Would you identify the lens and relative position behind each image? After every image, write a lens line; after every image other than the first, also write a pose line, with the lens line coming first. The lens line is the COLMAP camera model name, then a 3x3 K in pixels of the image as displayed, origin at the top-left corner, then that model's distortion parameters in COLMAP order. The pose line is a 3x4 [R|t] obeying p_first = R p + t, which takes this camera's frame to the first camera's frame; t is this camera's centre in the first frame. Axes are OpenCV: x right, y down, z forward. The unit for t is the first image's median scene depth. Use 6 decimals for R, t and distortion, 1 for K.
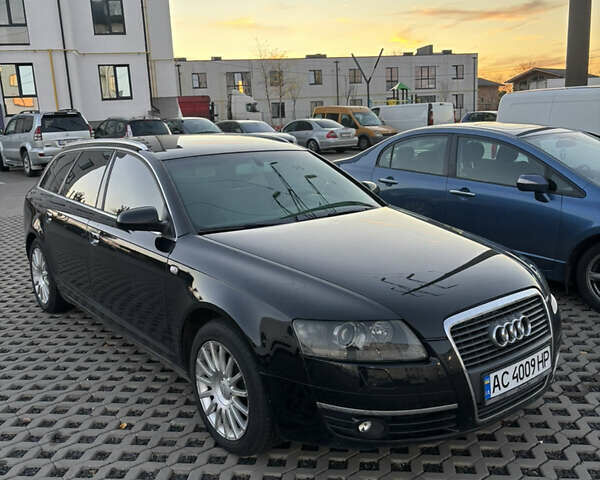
lens RADIAL K [[628.2, 0, 300.4], [0, 628.2, 241.2], [0, 0, 1]] dist [-0.036539, 0.141774]
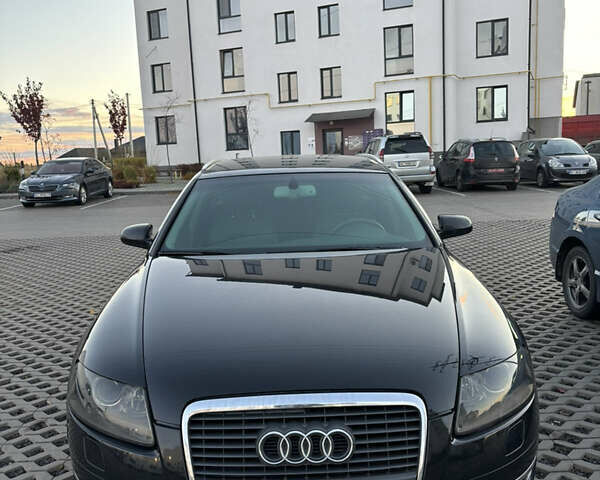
lens RADIAL K [[628.2, 0, 300.4], [0, 628.2, 241.2], [0, 0, 1]] dist [-0.036539, 0.141774]
pose [[0.784203, 0.087428, -0.614314, 0.096664], [-0.109808, 0.993952, 0.001283, -0.009598], [0.610711, 0.066450, 0.789060, 0.062249]]
